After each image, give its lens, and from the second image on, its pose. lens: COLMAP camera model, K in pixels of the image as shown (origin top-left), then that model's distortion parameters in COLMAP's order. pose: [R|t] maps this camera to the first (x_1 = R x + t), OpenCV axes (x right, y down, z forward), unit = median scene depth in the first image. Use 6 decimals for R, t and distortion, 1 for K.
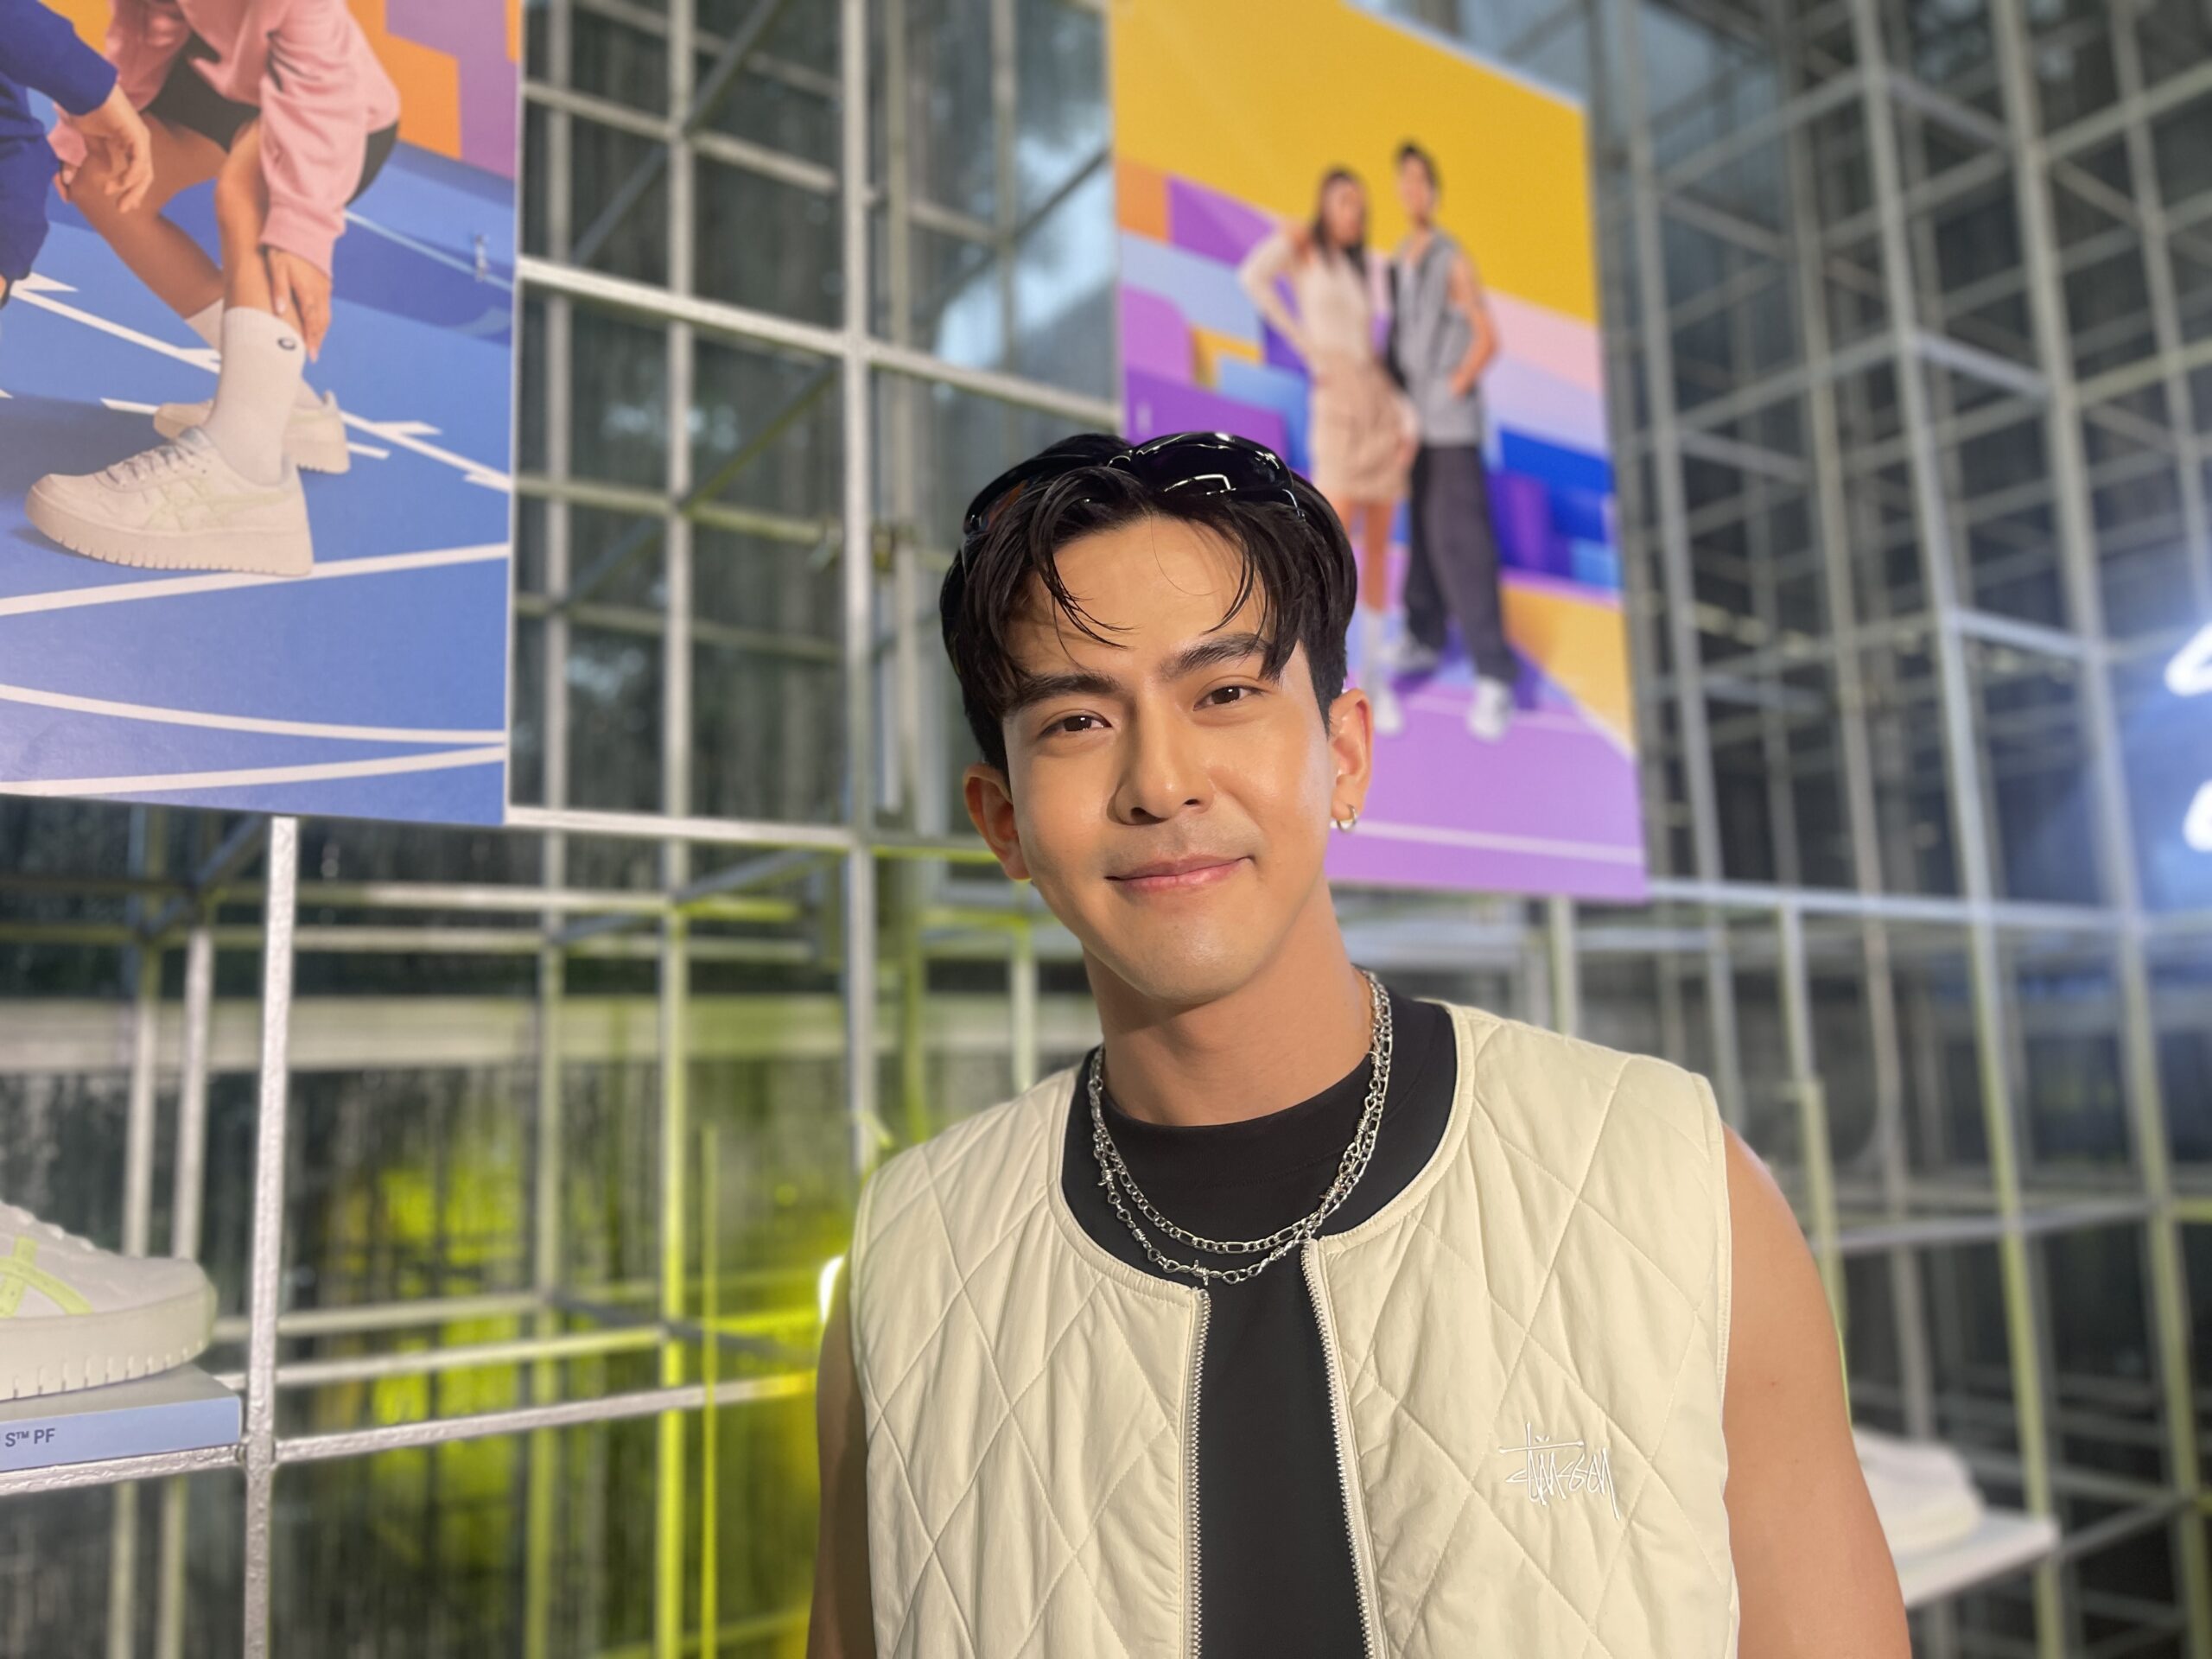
lens RADIAL K [[1676.1, 0, 1100.3], [0, 1676.1, 832.9], [0, 0, 1]] dist [0.044441, -0.067450]
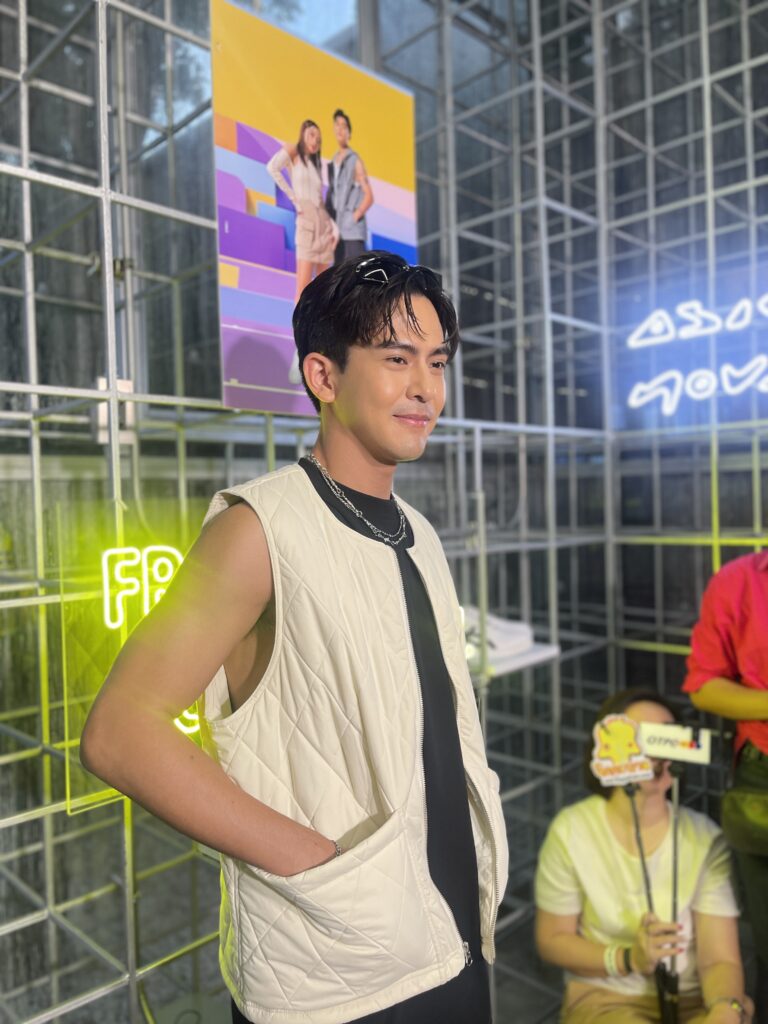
lens RADIAL K [[775.9, 0, 374.4], [0, 775.9, 515.5], [0, 0, 1]] dist [0.044441, -0.067450]
pose [[0.982939, 0.000301, 0.183934, 0.025608], [-0.031174, 0.985804, 0.164983, -0.018598], [-0.181273, -0.167902, 0.968994, -0.216221]]
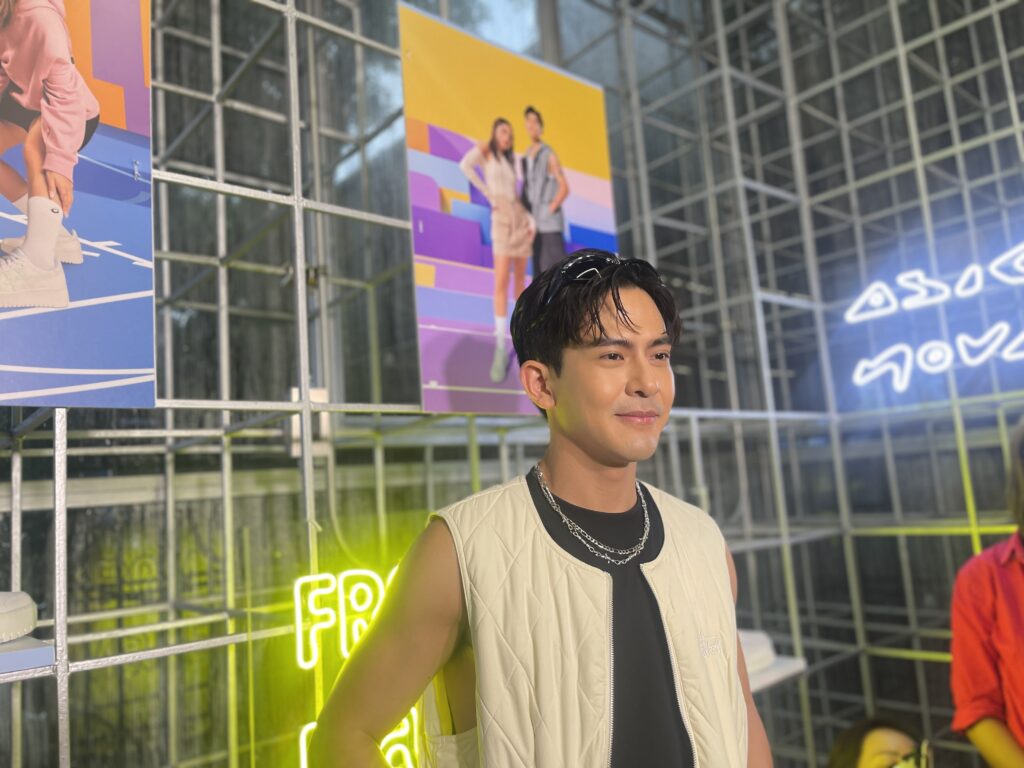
lens RADIAL K [[775.9, 0, 510.1], [0, 775.9, 389.1], [0, 0, 1]] dist [0.044441, -0.067450]
pose [[0.993407, -0.028162, 0.111131, 0.019986], [0.026771, 0.999544, 0.013985, -0.021879], [-0.111474, -0.010918, 0.993707, -0.116624]]
